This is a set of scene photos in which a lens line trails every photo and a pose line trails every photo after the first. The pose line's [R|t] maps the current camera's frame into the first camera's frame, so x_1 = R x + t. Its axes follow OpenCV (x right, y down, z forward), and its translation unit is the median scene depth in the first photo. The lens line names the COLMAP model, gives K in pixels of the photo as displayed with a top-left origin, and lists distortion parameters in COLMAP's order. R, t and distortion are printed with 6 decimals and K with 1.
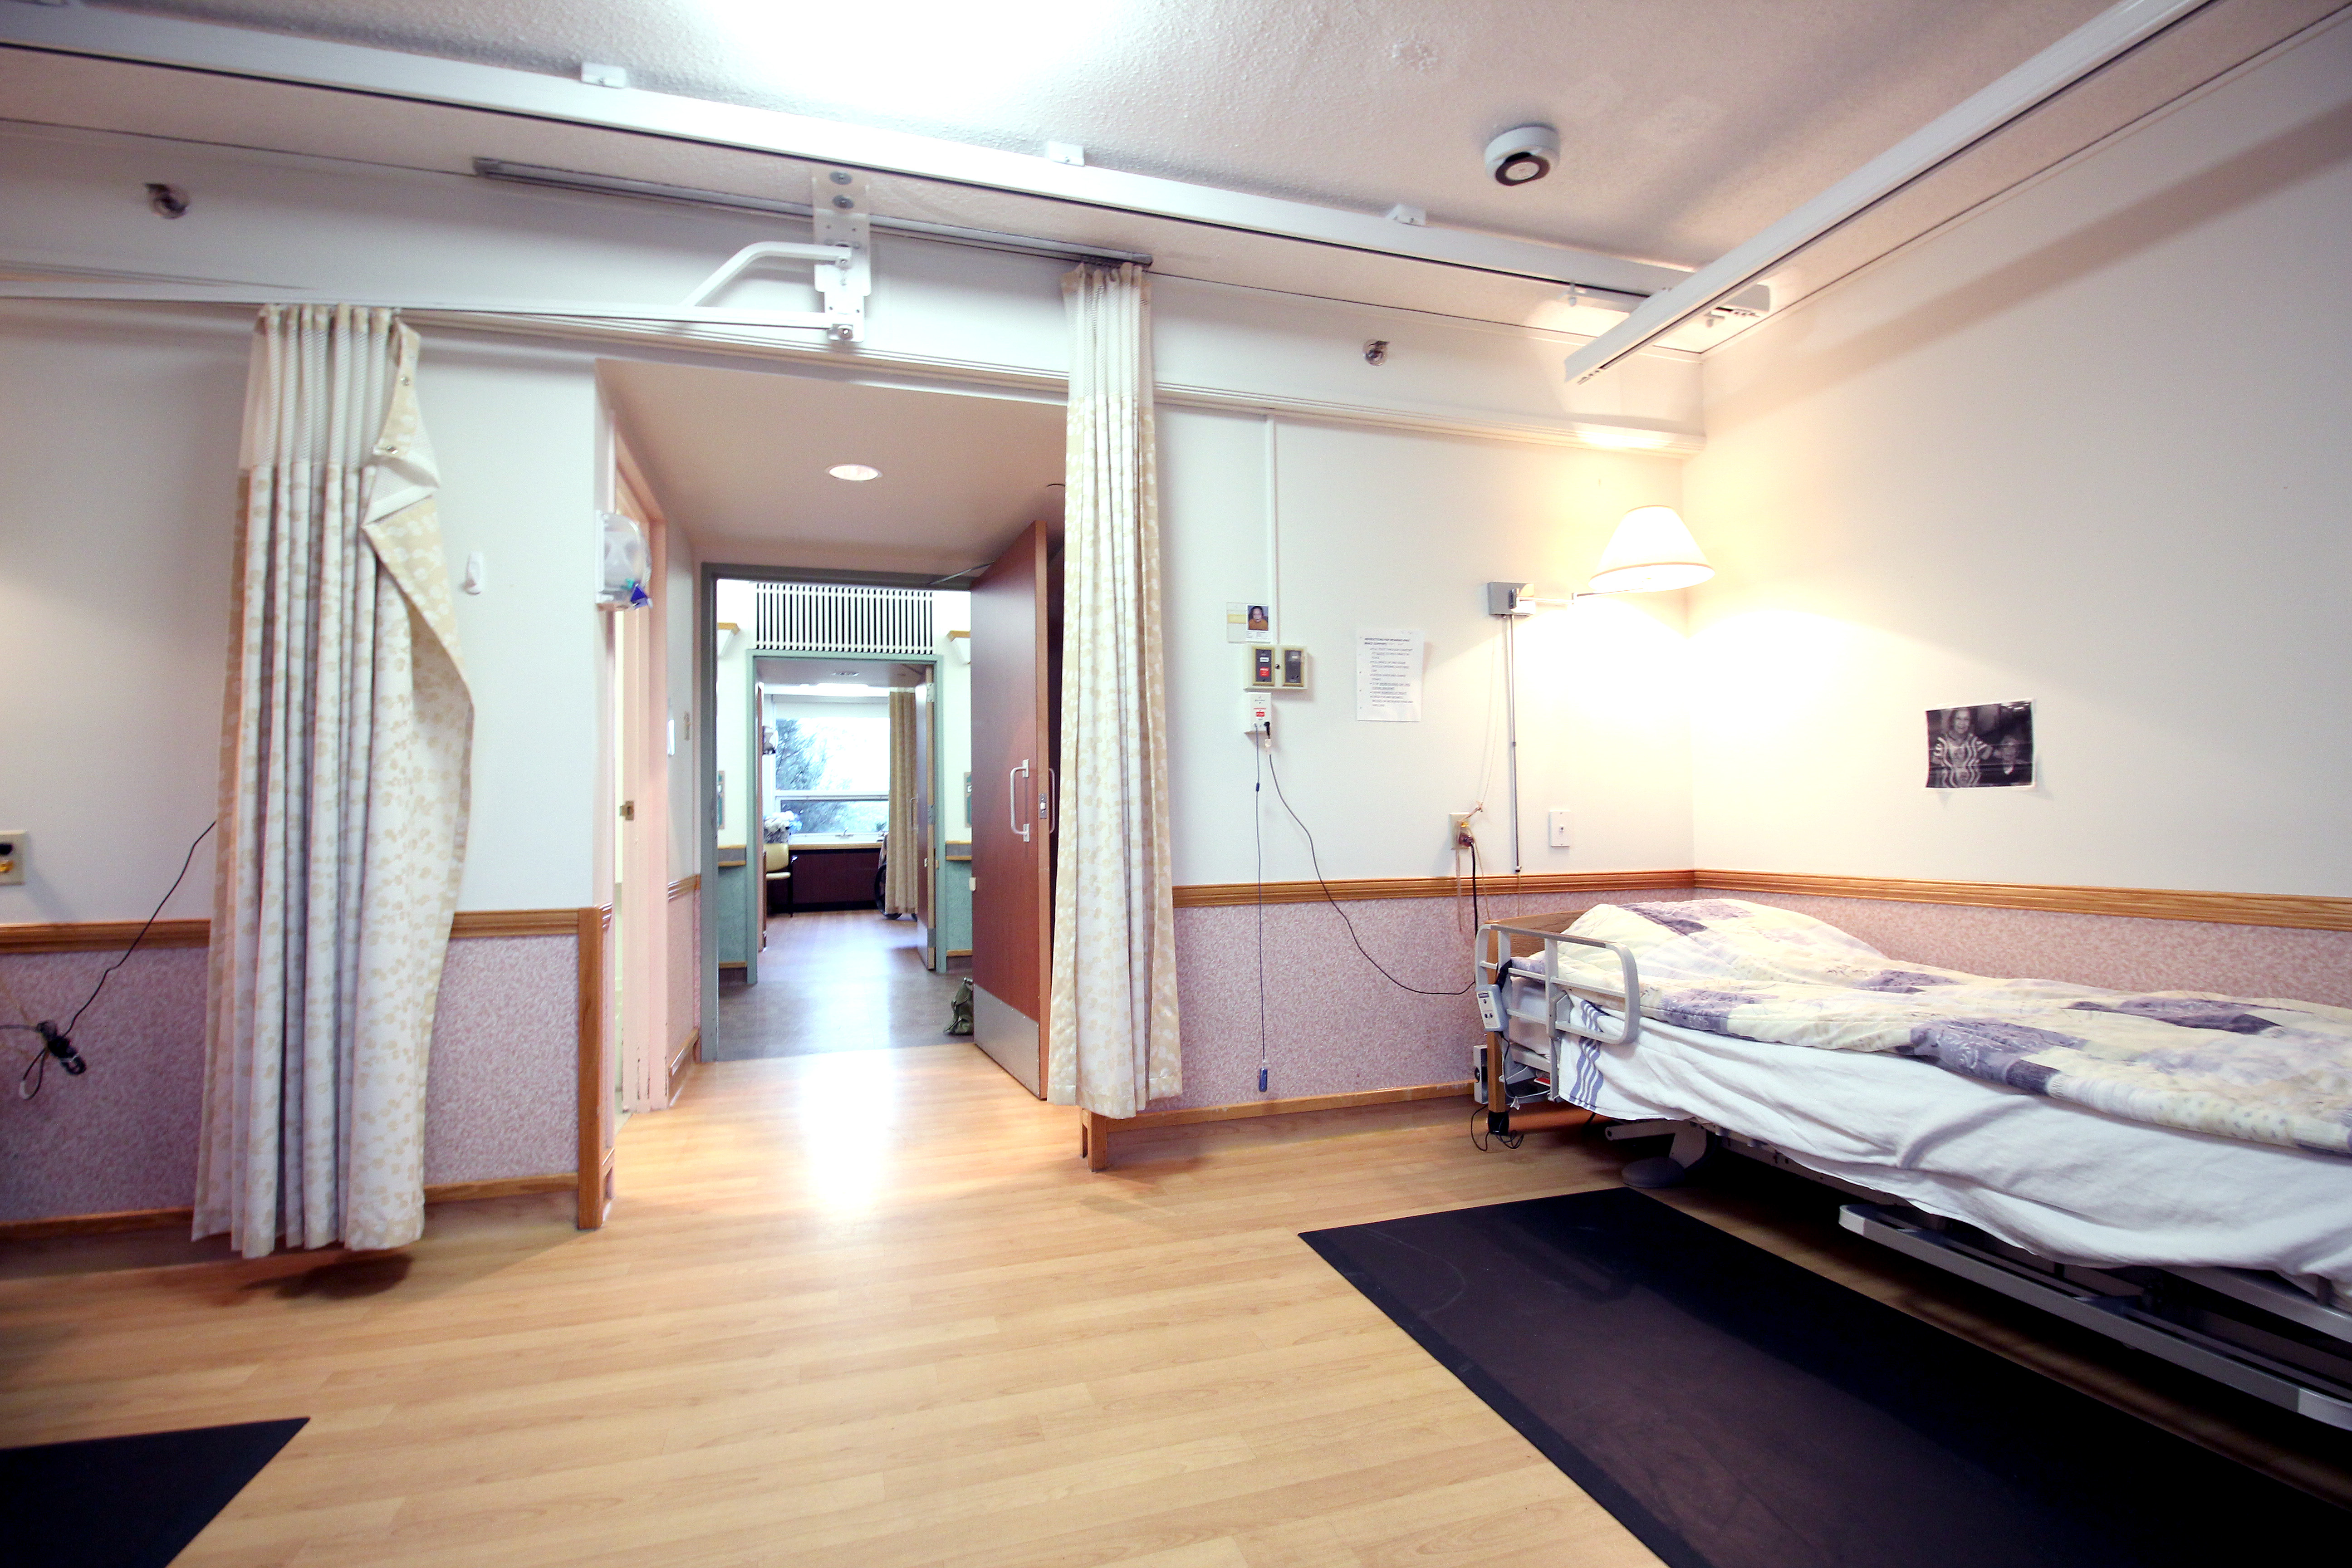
lens RADIAL K [[1086.9, 0, 1193.7], [0, 1086.9, 785.8], [0, 0, 1]] dist [-0.001685, -0.011726]
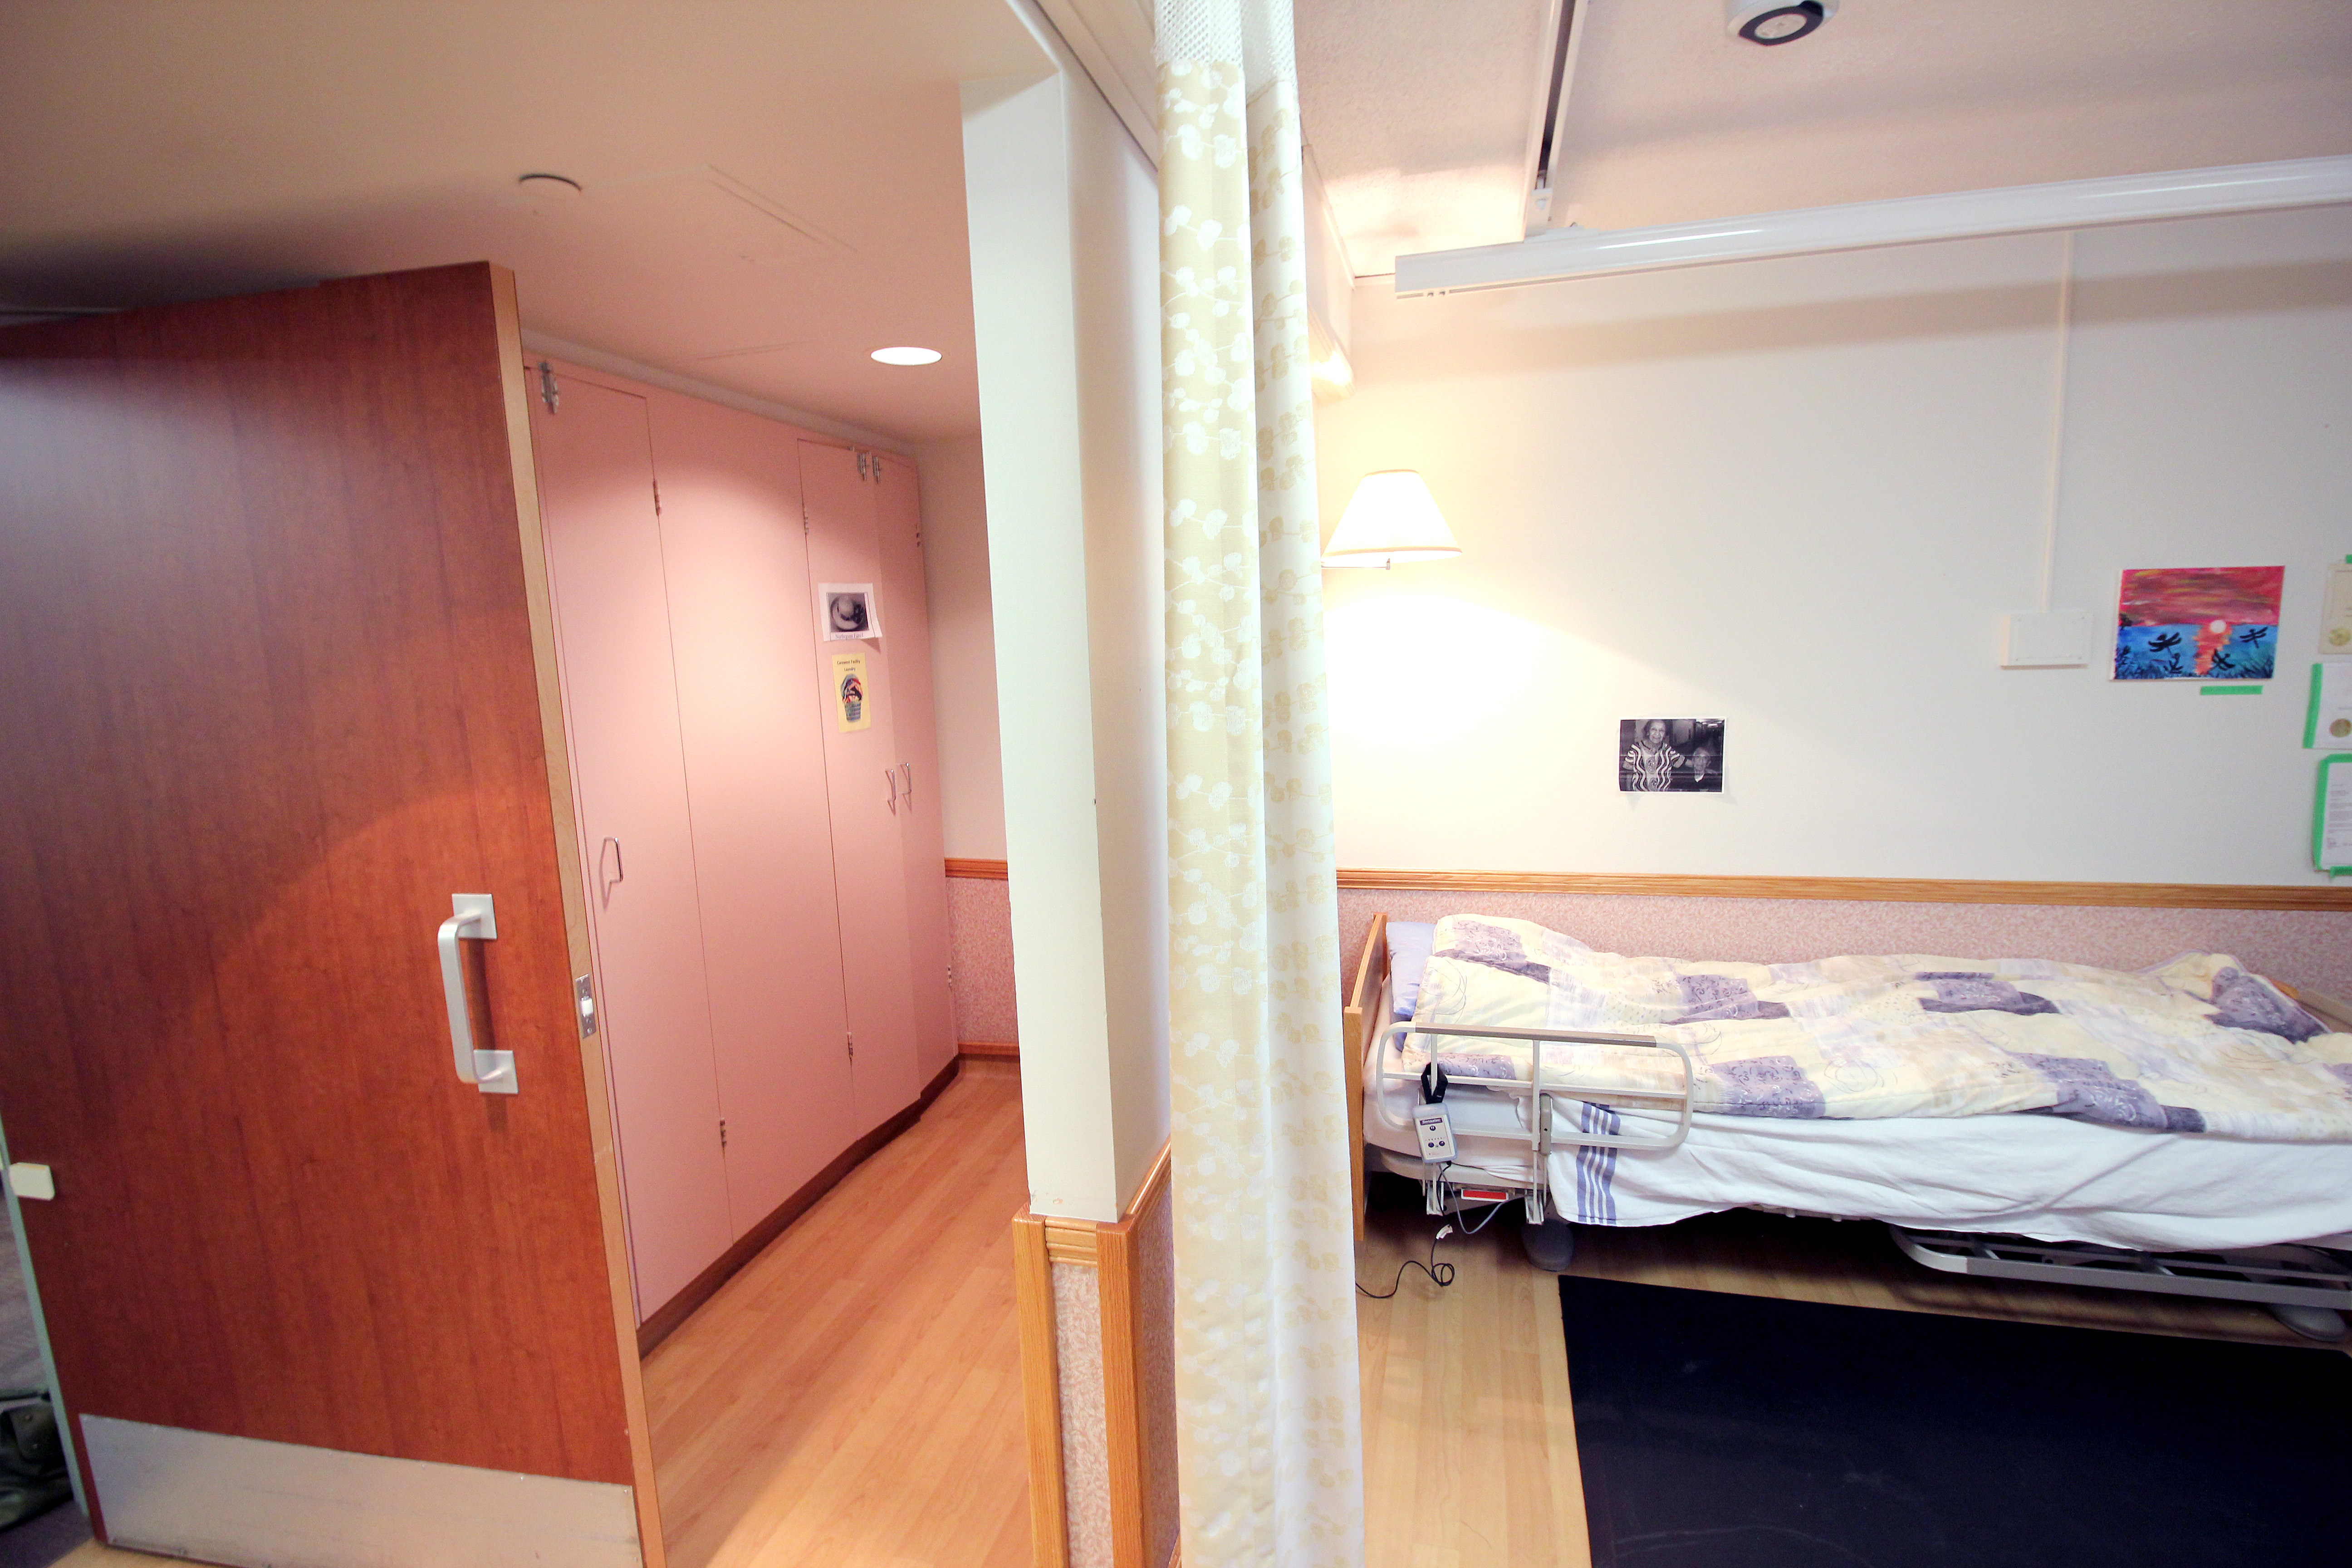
lens RADIAL K [[1086.9, 0, 1188.4], [0, 1086.9, 786.9], [0, 0, 1]] dist [-0.001685, -0.011726]
pose [[0.537457, -0.126088, 0.833812, -0.502616], [0.000667, 0.988822, 0.149098, -0.180292], [-0.843291, -0.079577, 0.531534, 0.863825]]
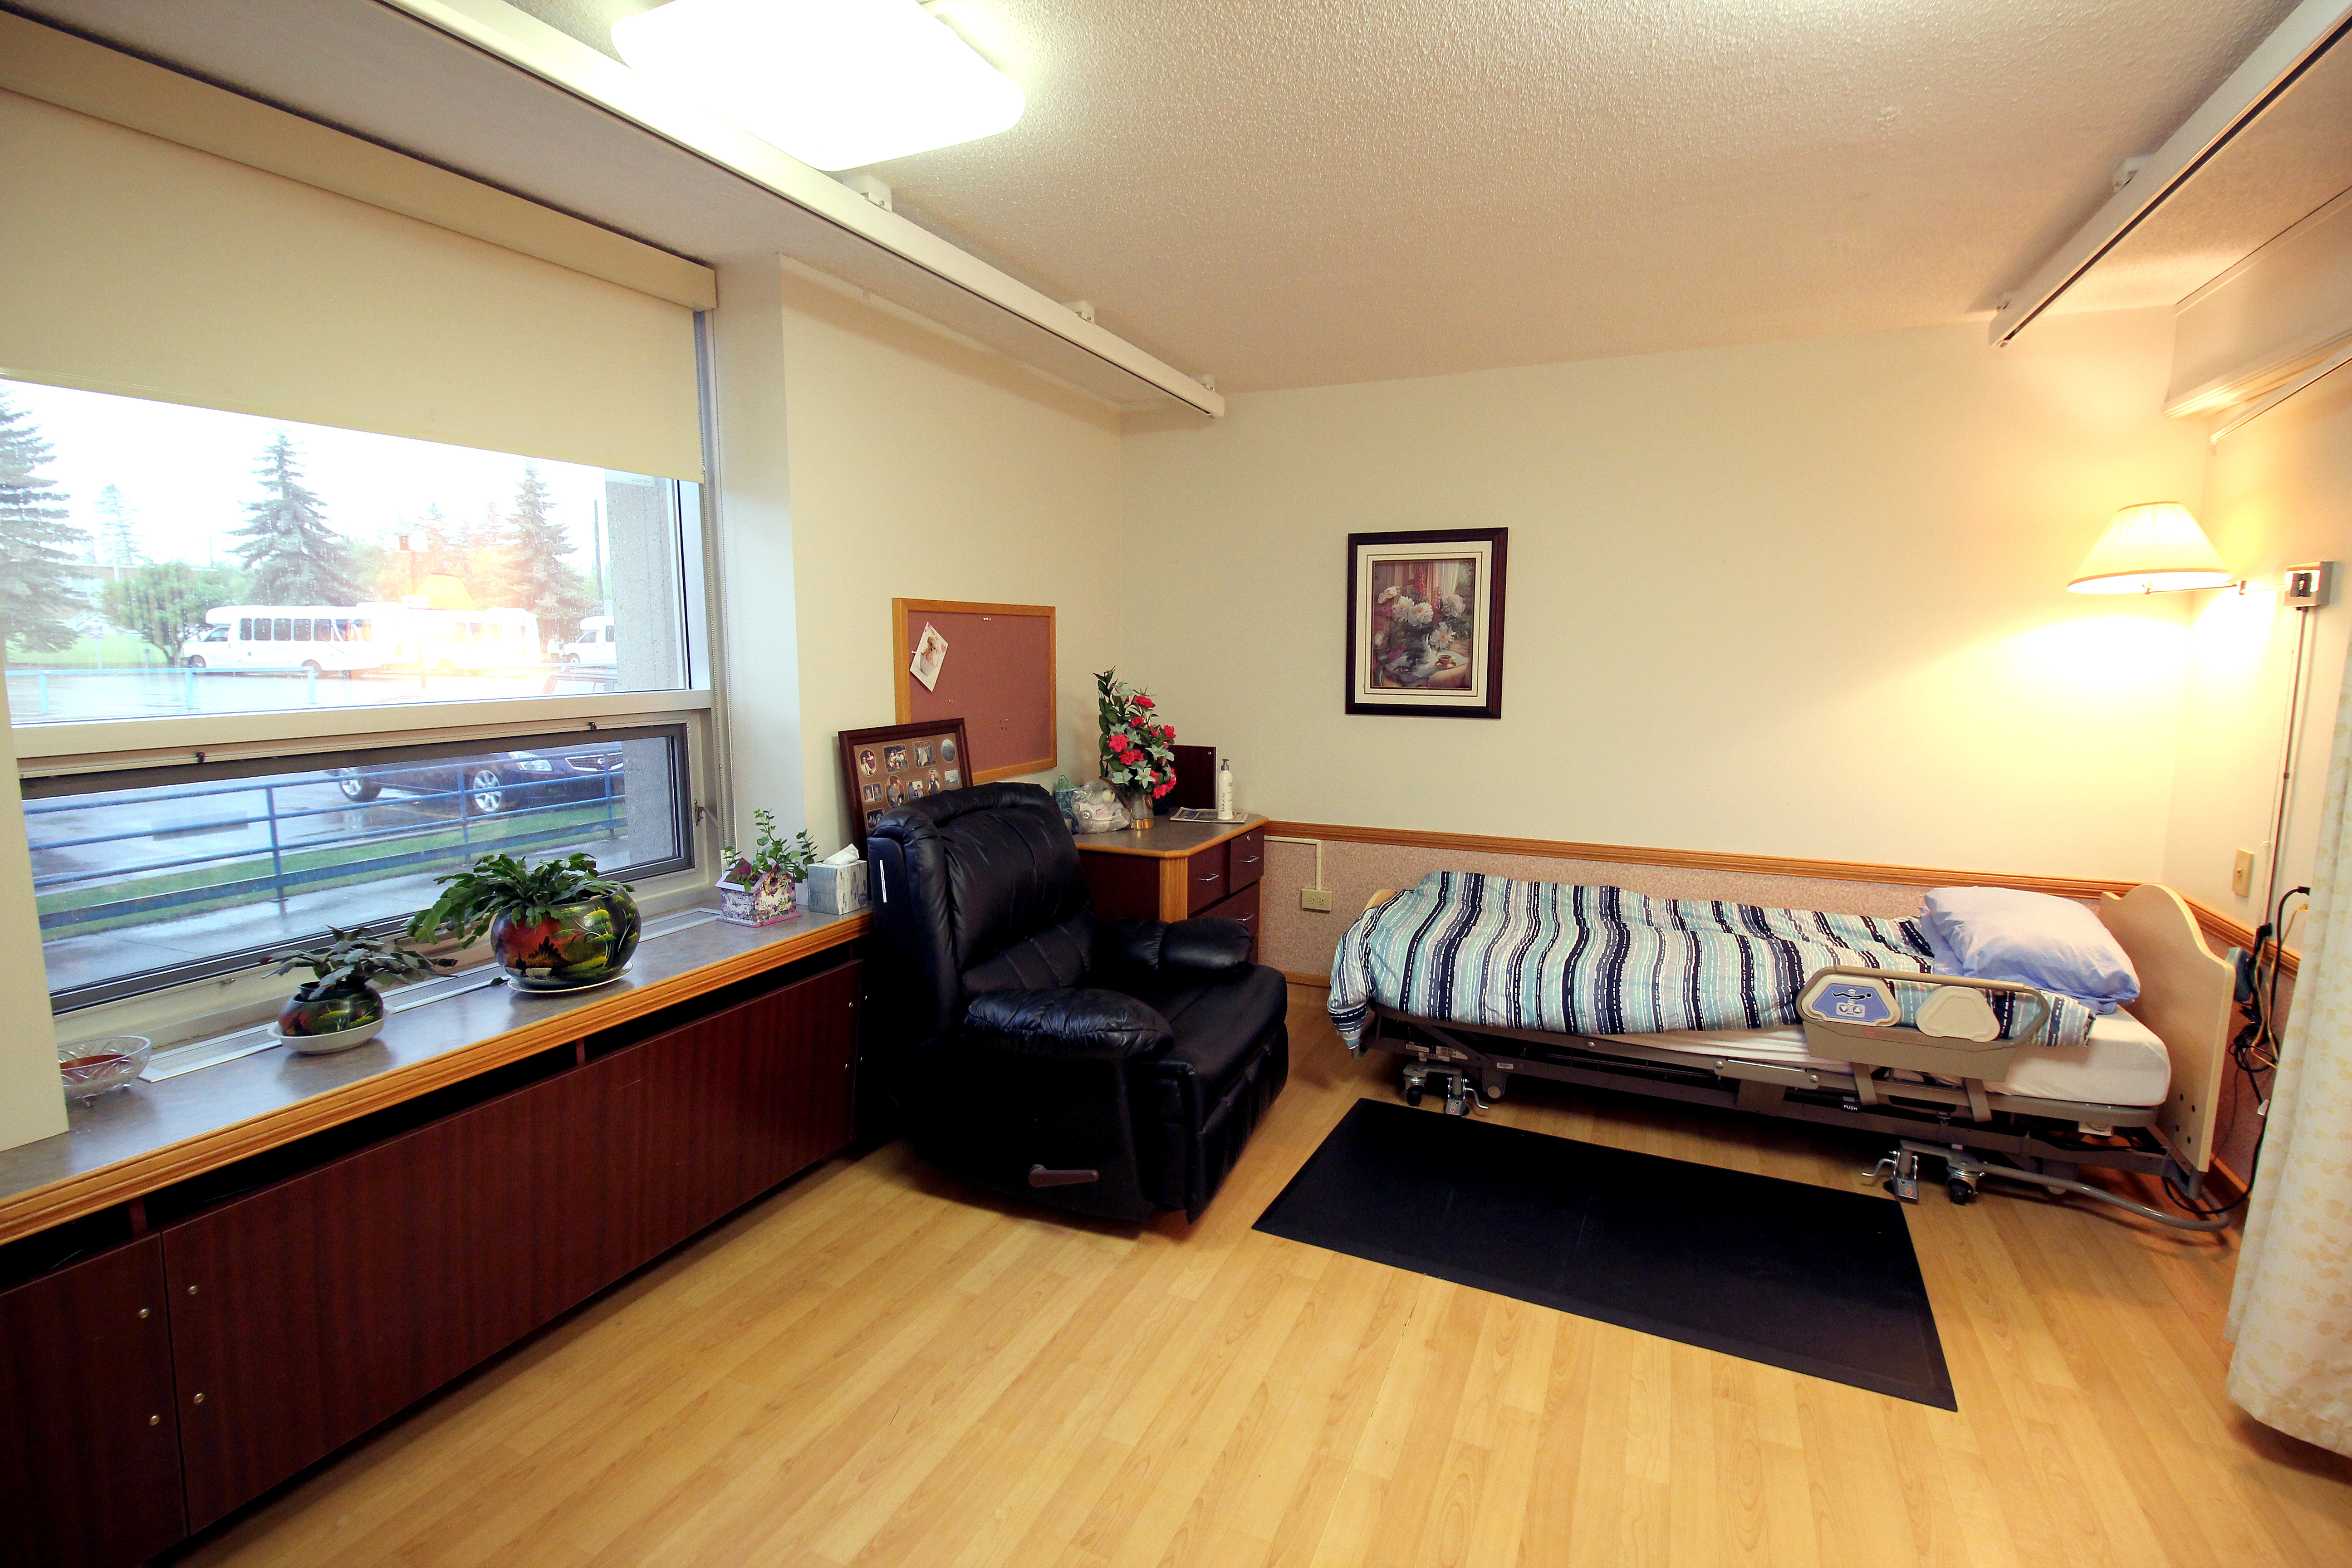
lens RADIAL K [[1086.9, 0, 1186.9], [0, 1086.9, 783.6], [0, 0, 1]] dist [-0.001685, -0.011726]
pose [[-0.668919, 0.109967, -0.735157, 0.379372], [0.033799, 0.992473, 0.117703, -0.189330], [0.742567, 0.053886, -0.667601, 0.753169]]
